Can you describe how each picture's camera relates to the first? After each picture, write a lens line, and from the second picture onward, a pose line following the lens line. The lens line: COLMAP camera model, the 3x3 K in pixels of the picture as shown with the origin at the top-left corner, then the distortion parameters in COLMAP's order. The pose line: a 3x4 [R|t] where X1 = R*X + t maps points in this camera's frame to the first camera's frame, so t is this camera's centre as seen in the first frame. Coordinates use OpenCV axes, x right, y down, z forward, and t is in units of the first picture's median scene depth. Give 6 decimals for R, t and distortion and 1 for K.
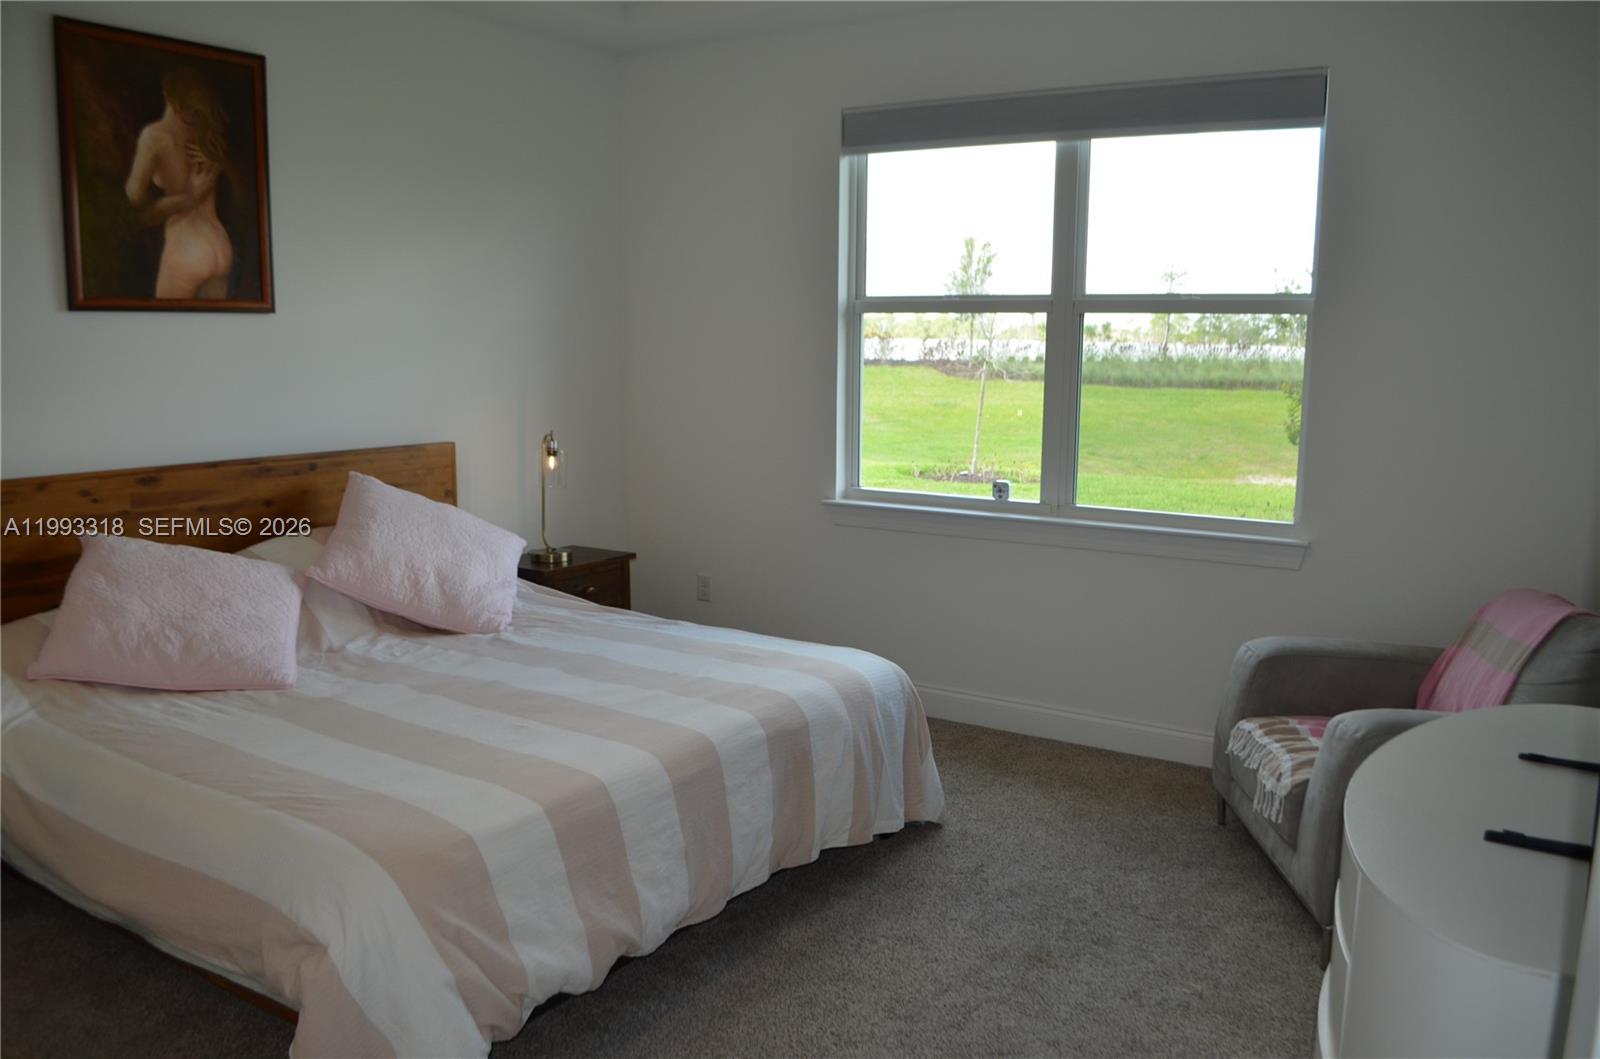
lens RADIAL K [[1286.6, 0, 813.3], [0, 1286.6, 521.1], [0, 0, 1]] dist [-0.054272, 0.001459]
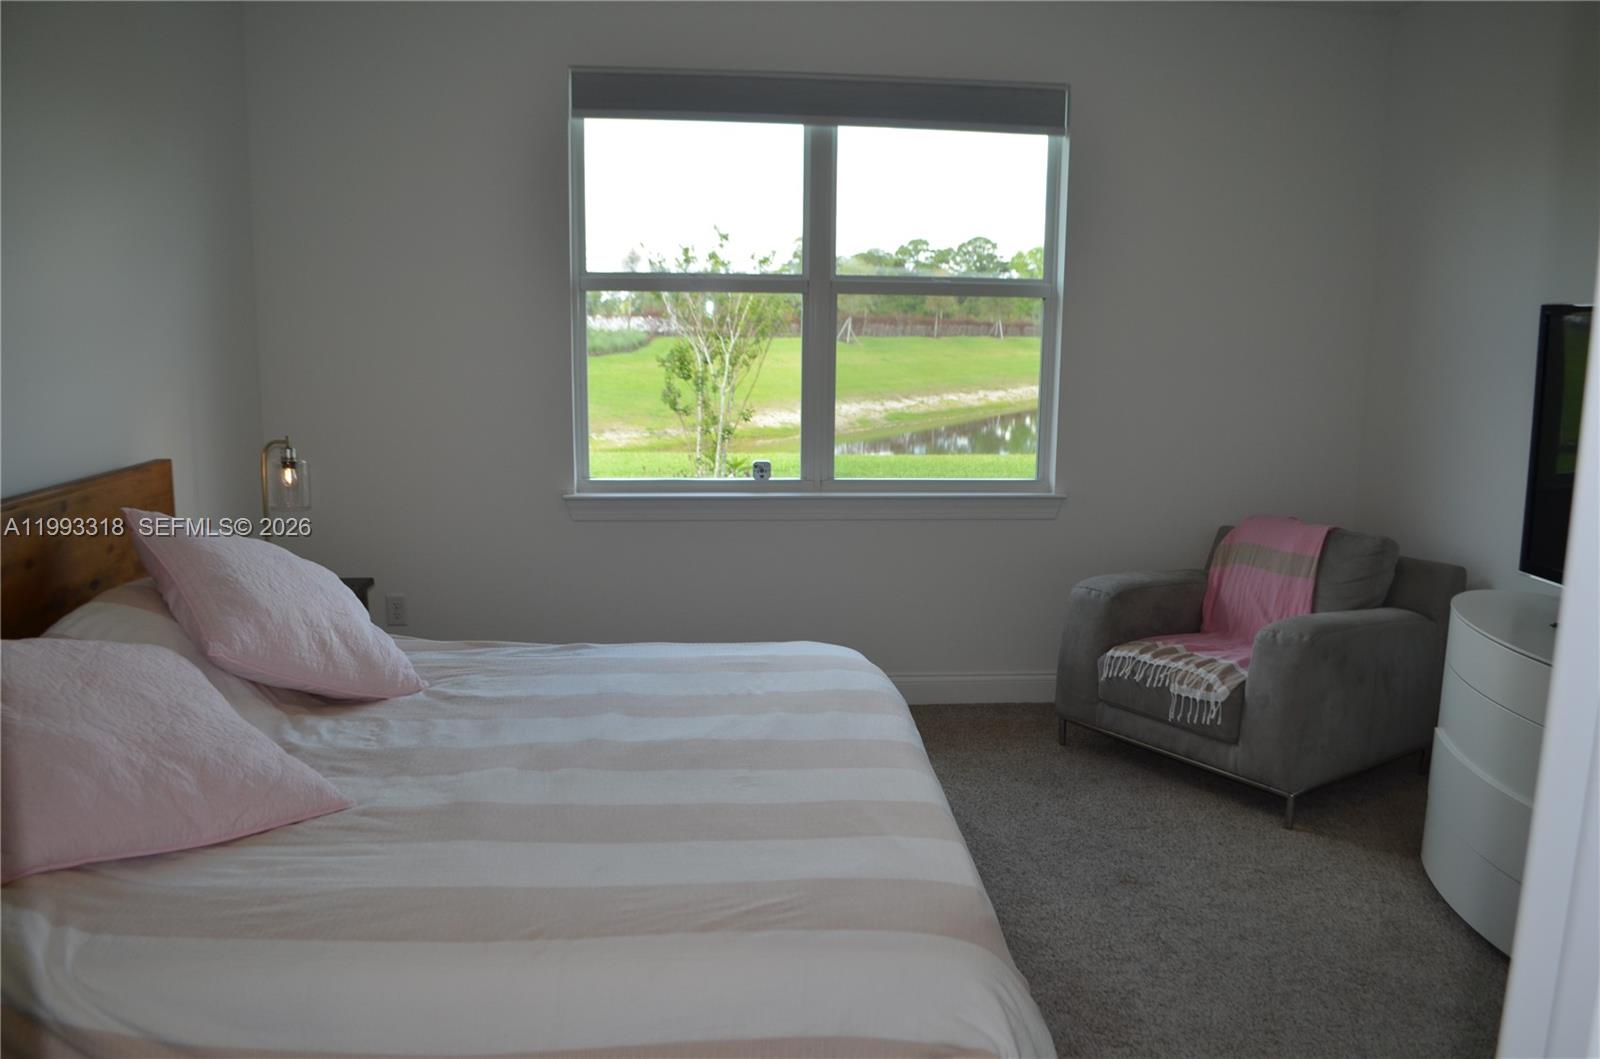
lens RADIAL K [[1286.6, 0, 798.3], [0, 1286.6, 531.1], [0, 0, 1]] dist [-0.054272, 0.001459]
pose [[0.789617, -0.099649, 0.605455, -0.464240], [0.081652, 0.995014, 0.057277, -0.033316], [-0.608144, 0.004210, 0.793816, 0.193529]]
